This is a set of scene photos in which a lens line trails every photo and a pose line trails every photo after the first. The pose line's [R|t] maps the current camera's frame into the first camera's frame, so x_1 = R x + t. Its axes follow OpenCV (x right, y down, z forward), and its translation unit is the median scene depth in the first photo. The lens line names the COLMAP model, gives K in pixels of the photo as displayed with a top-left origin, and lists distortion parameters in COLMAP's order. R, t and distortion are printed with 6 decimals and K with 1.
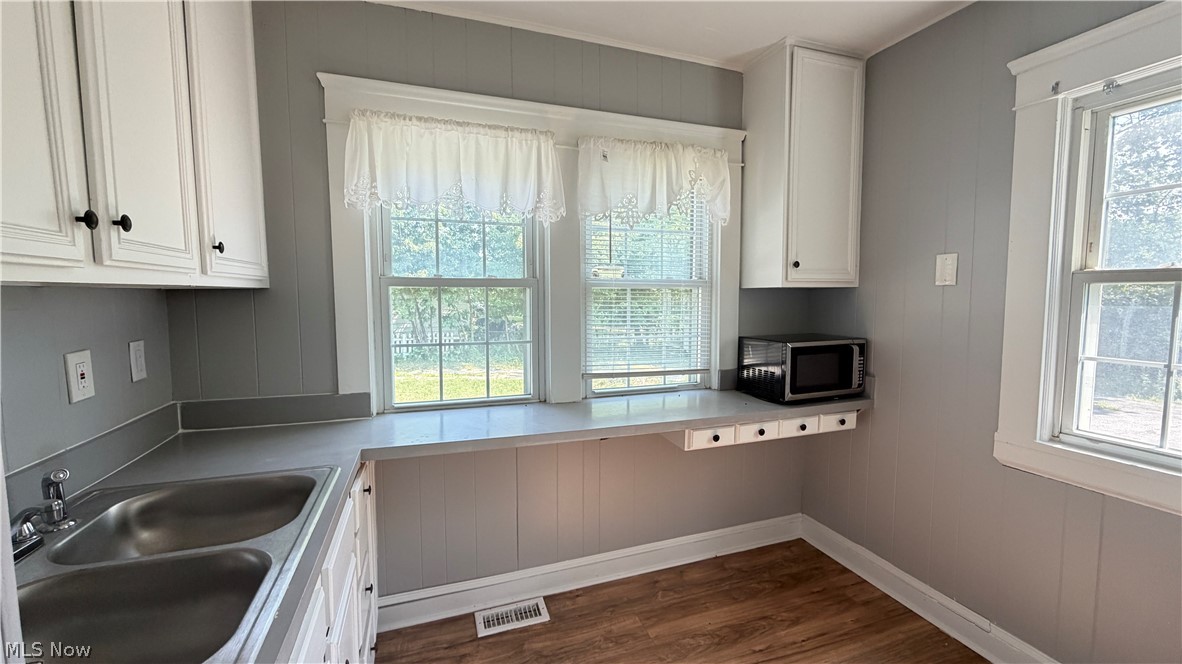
lens RADIAL K [[470.7, 0, 587.6], [0, 470.7, 330.6], [0, 0, 1]] dist [0.001360, 0.000326]
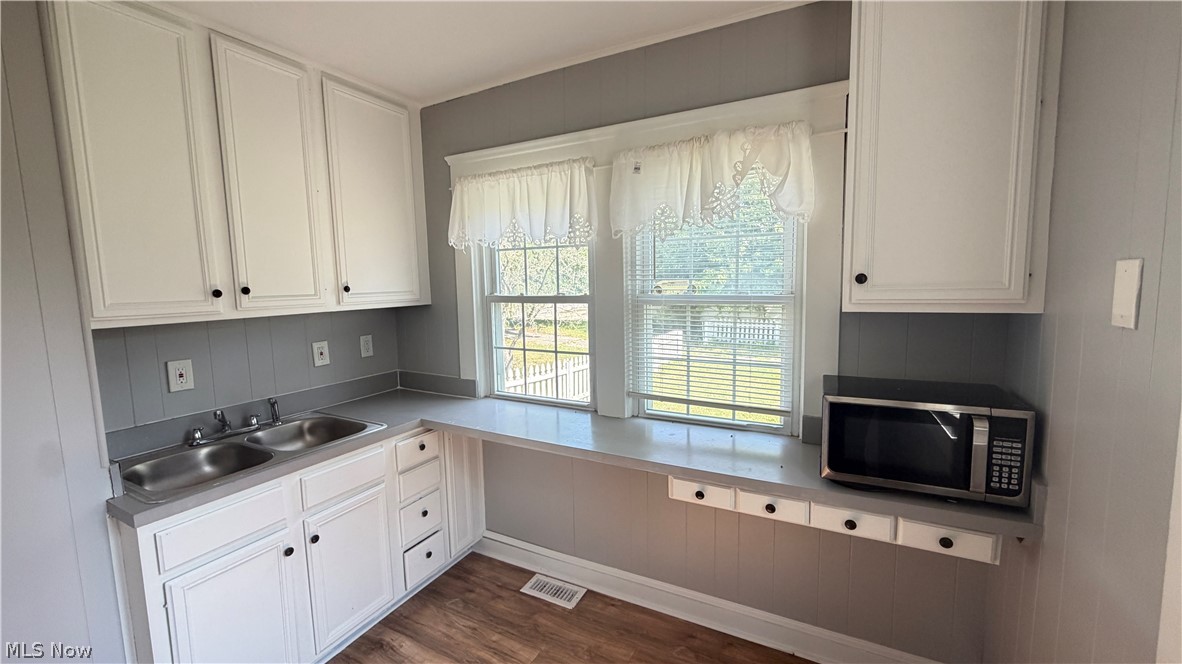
lens RADIAL K [[470.8, 0, 591.0], [0, 470.8, 332.0], [0, 0, 1]] dist [-0.001155, -0.000037]
pose [[0.676165, 0.067247, -0.733675, 0.734756], [-0.039834, 0.997706, 0.054735, -0.095008], [0.735672, -0.007785, 0.677293, 0.304941]]
